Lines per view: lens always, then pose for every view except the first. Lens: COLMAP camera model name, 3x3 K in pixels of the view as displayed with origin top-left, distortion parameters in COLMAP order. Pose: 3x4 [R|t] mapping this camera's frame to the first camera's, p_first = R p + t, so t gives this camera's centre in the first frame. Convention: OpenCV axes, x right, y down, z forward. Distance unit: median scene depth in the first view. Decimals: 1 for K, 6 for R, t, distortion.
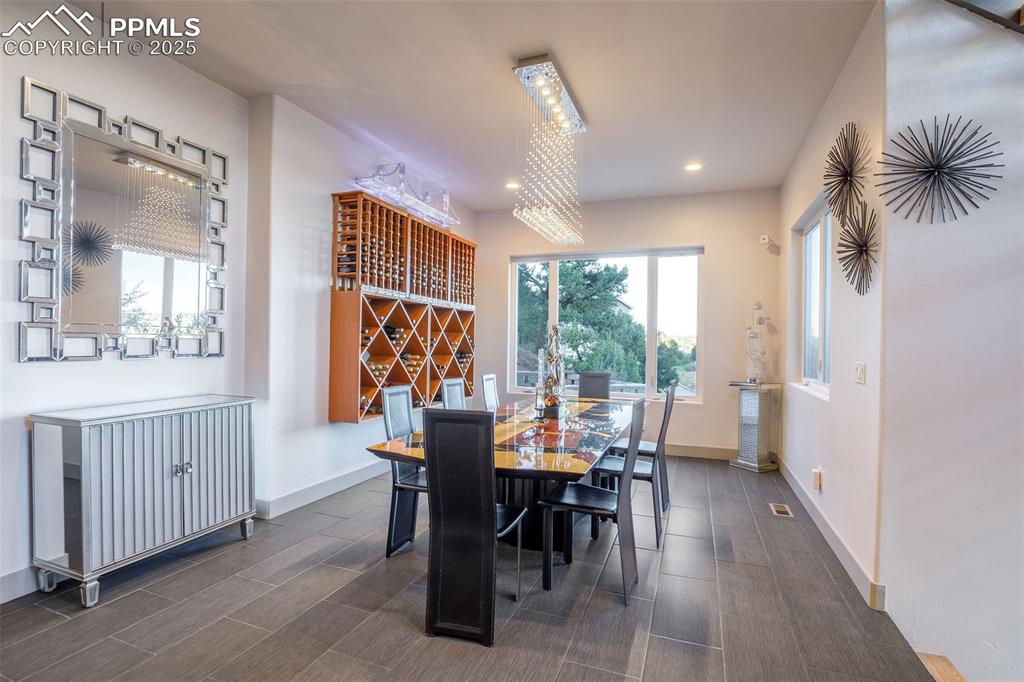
lens RADIAL K [[478.3, 0, 514.1], [0, 478.3, 346.3], [0, 0, 1]] dist [-0.028268, -0.000105]
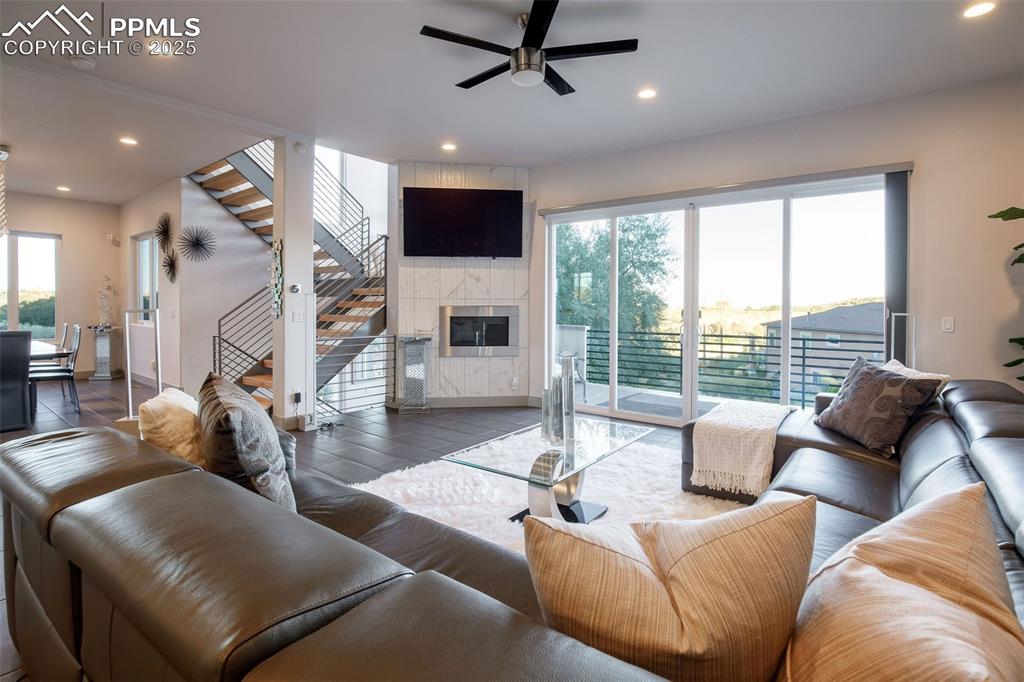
lens RADIAL K [[485.4, 0, 515.3], [0, 485.4, 302.0], [0, 0, 1]] dist [0.023307, -0.023958]
pose [[0.315962, -0.013584, 0.948675, -0.611547], [0.010126, 0.999889, 0.010945, -0.009534], [-0.948718, 0.006148, 0.316065, -0.824776]]
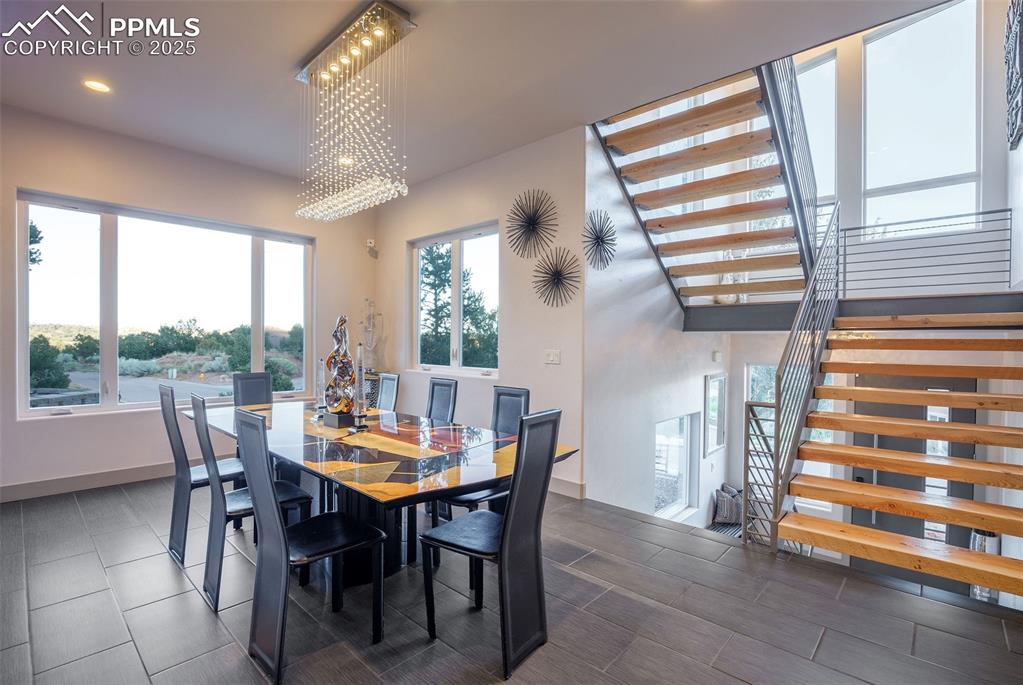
lens RADIAL K [[475.2, 0, 511.5], [0, 475.2, 342.5], [0, 0, 1]] dist [-0.000694, 0.000026]
pose [[0.379196, -0.015065, 0.925194, -0.392972], [0.001211, 0.999875, 0.015784, -0.008696], [-0.925315, -0.004864, 0.379167, 0.266391]]
